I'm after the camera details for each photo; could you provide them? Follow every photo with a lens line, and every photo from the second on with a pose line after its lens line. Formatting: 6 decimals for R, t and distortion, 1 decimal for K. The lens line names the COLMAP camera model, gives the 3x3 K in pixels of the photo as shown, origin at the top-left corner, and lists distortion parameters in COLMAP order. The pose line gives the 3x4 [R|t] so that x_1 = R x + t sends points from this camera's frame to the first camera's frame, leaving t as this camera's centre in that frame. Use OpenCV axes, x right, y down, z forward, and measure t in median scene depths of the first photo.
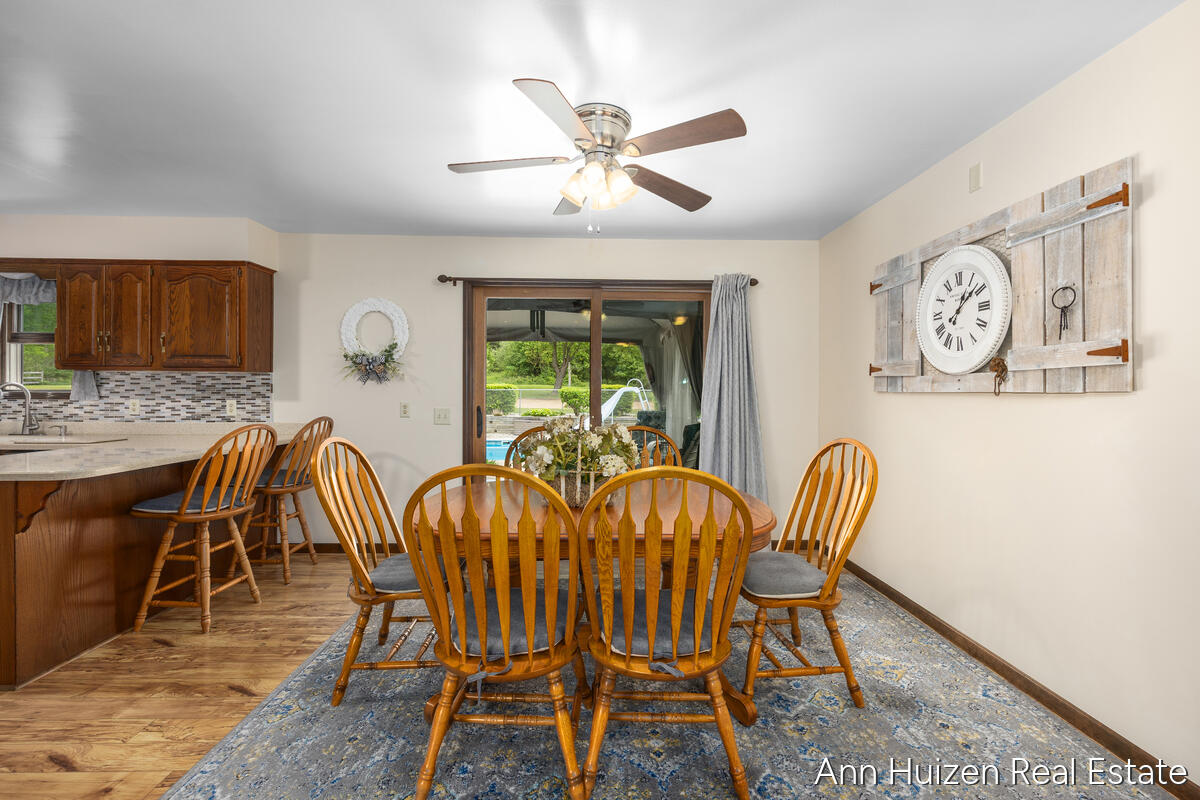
lens RADIAL K [[504.6, 0, 599.9], [0, 504.6, 395.6], [0, 0, 1]] dist [-0.001681, 0.000046]
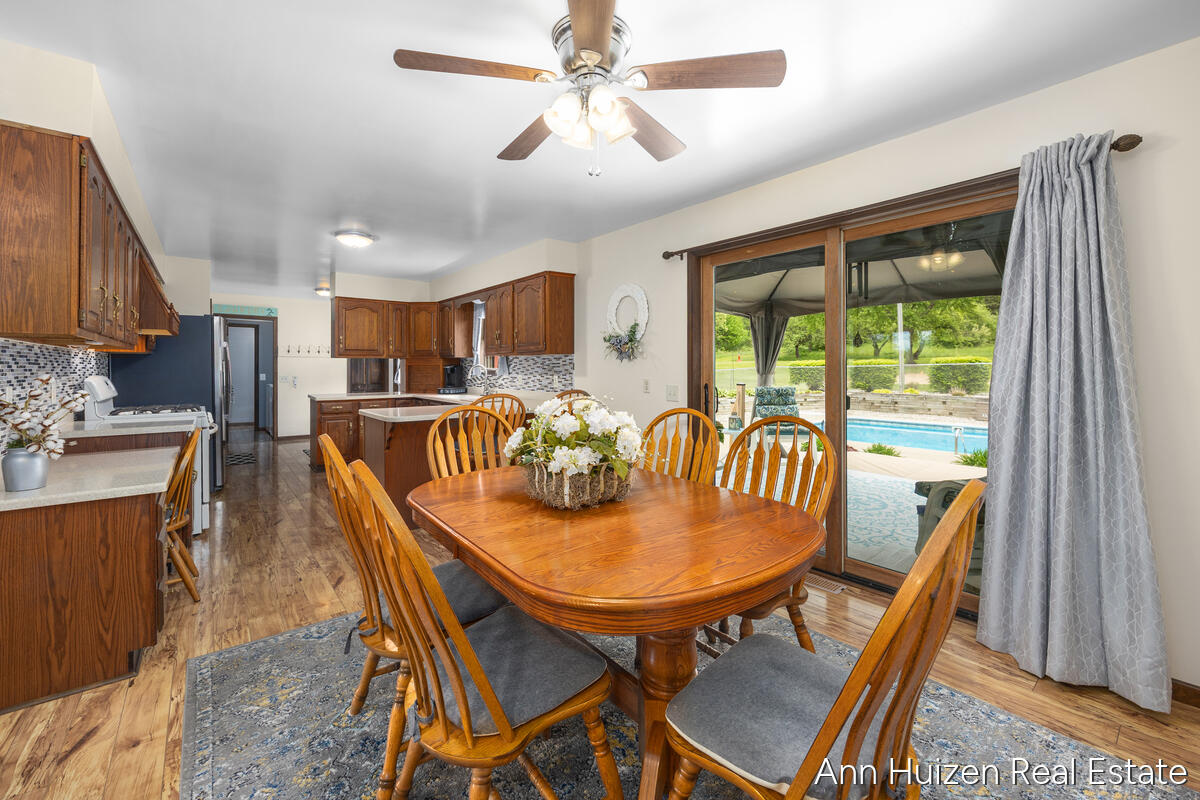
lens RADIAL K [[491.8, 0, 596.1], [0, 491.8, 365.8], [0, 0, 1]] dist [-0.003538, -0.000079]
pose [[0.604960, -0.011110, -0.796178, 0.376382], [0.002596, 0.999925, -0.011981, -0.001259], [0.796251, 0.005182, 0.604944, 0.297310]]
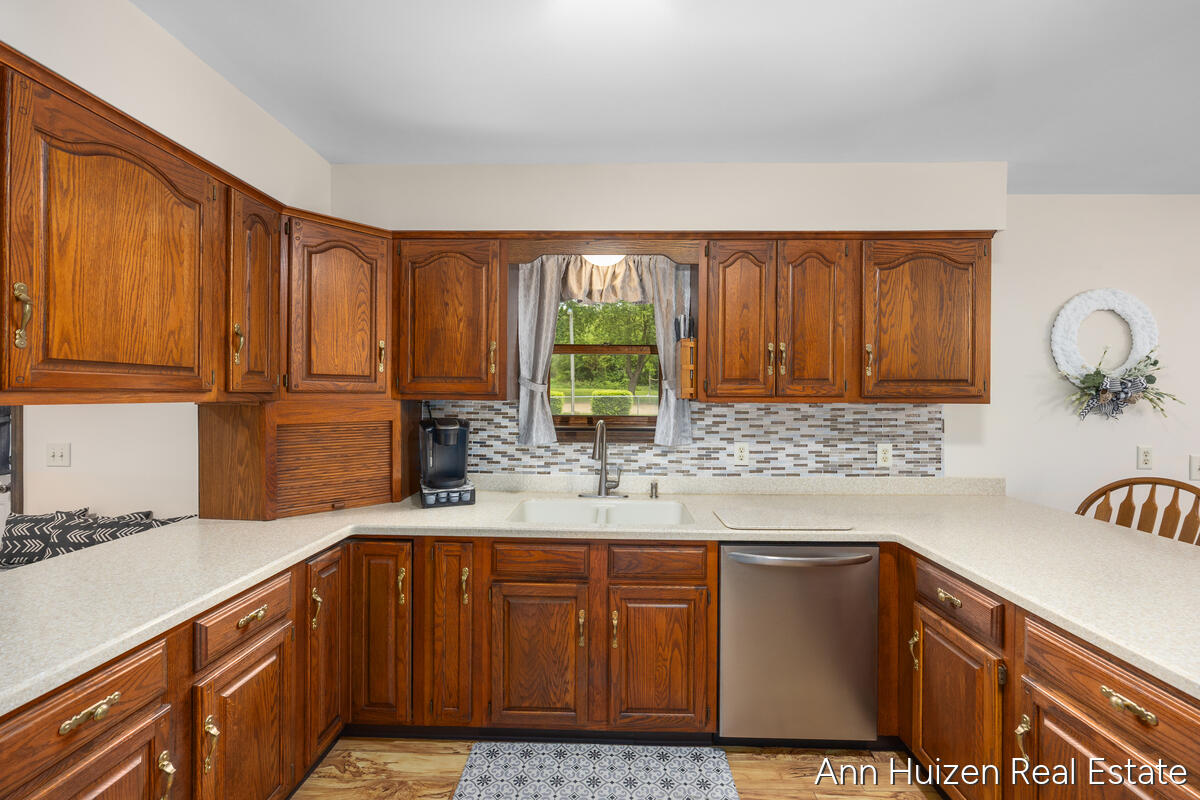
lens RADIAL K [[476.9, 0, 600.0], [0, 476.9, 400.0], [0, 0, 1]] dist [-0.003925, 0.000069]
pose [[0.998812, -0.002277, -0.048671, -1.086847], [0.002491, 0.999987, 0.004356, -0.053636], [0.048661, -0.004472, 0.998805, 0.349802]]
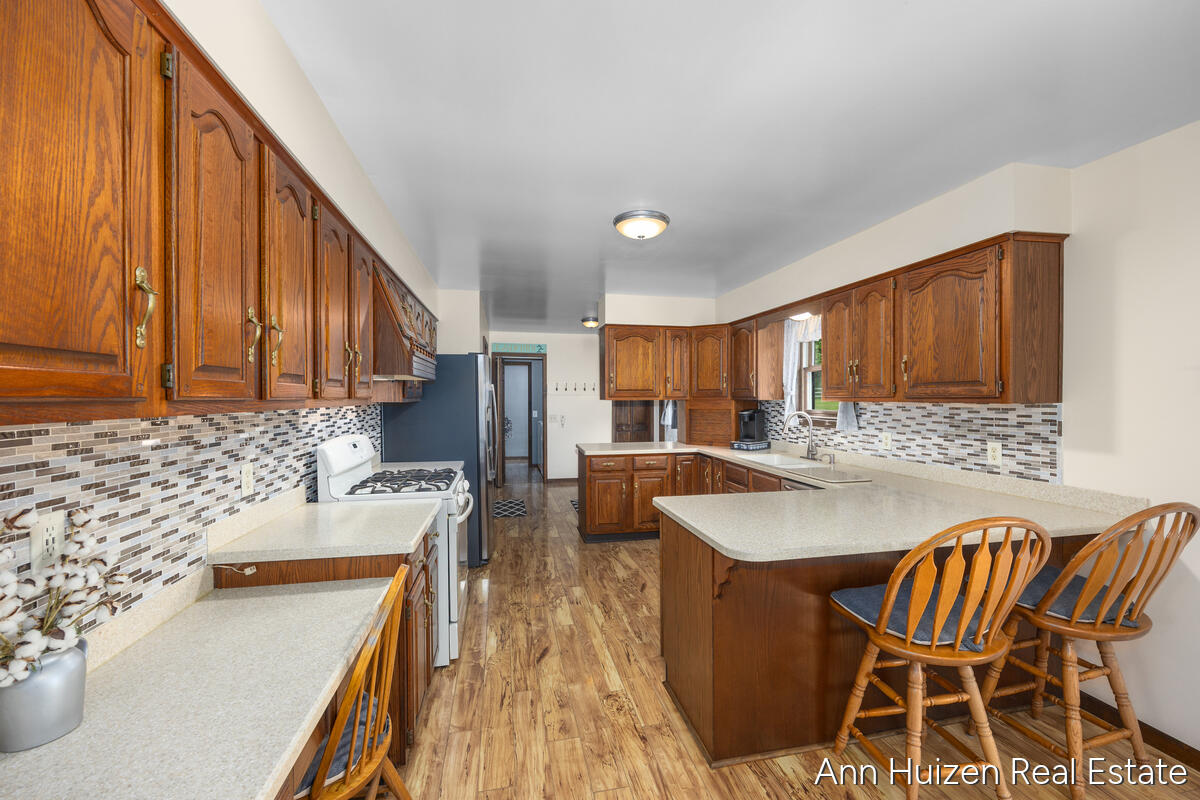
lens RADIAL K [[476.9, 0, 600.0], [0, 476.9, 400.0], [0, 0, 1]] dist [-0.003925, 0.000069]
pose [[0.177935, -0.001081, -0.984042, -0.184351], [-0.001515, 0.999998, -0.001372, -0.048244], [0.984041, 0.001735, 0.177933, 0.351105]]
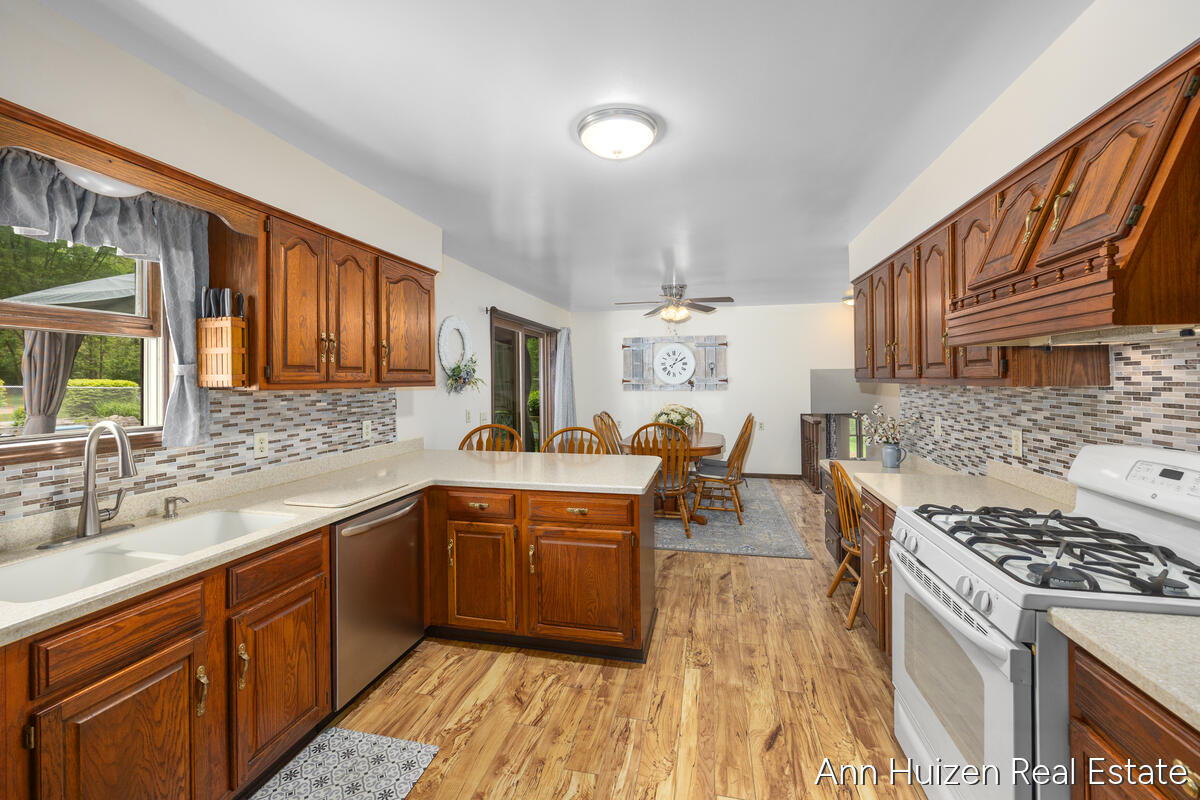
lens RADIAL K [[487.7, 0, 600.9], [0, 487.7, 382.2], [0, 0, 1]] dist [0.000246, 0.000158]
pose [[0.244594, -0.012760, 0.969542, -1.416485], [0.014172, 0.999854, 0.009584, -0.056530], [-0.969522, 0.011396, 0.244739, 0.438540]]
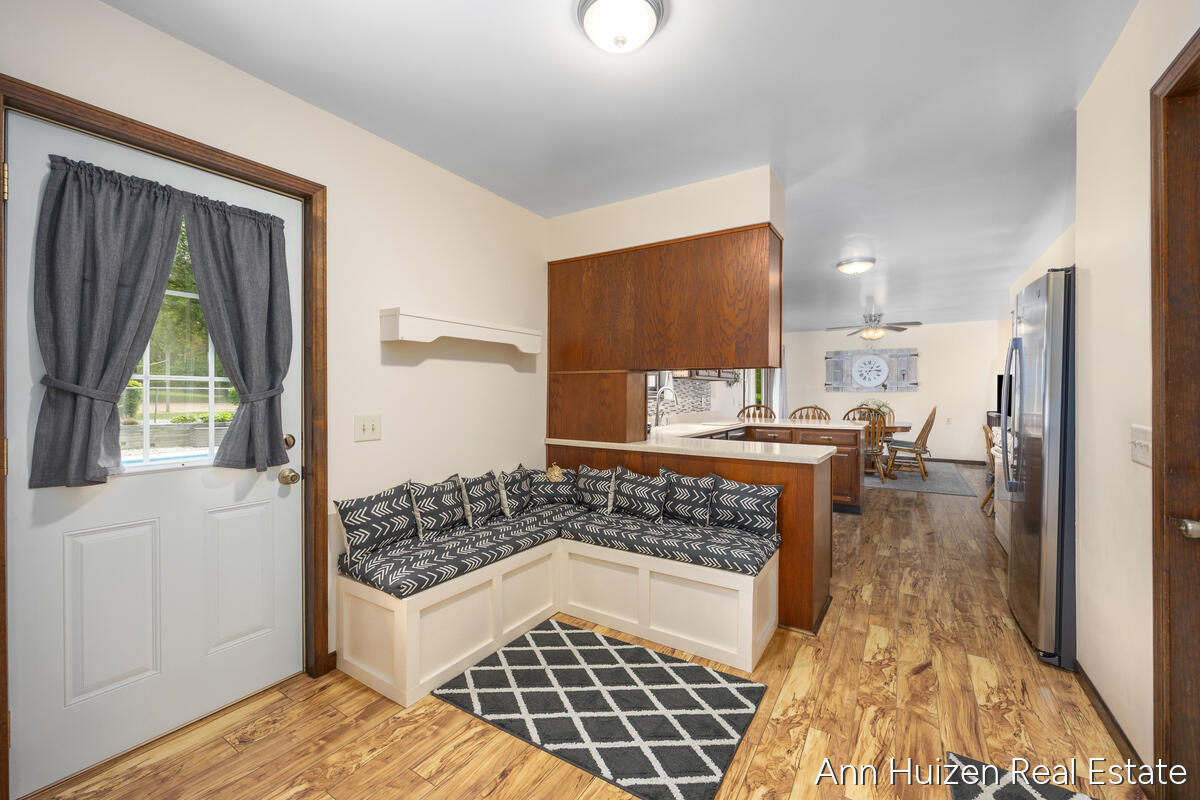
lens RADIAL K [[476.9, 0, 600.0], [0, 476.9, 400.0], [0, 0, 1]] dist [-0.003925, 0.000069]
pose [[0.558480, -0.018850, 0.829303, -2.219845], [0.007001, 0.999813, 0.018011, -0.014409], [-0.829488, -0.004253, 0.558508, 0.414100]]
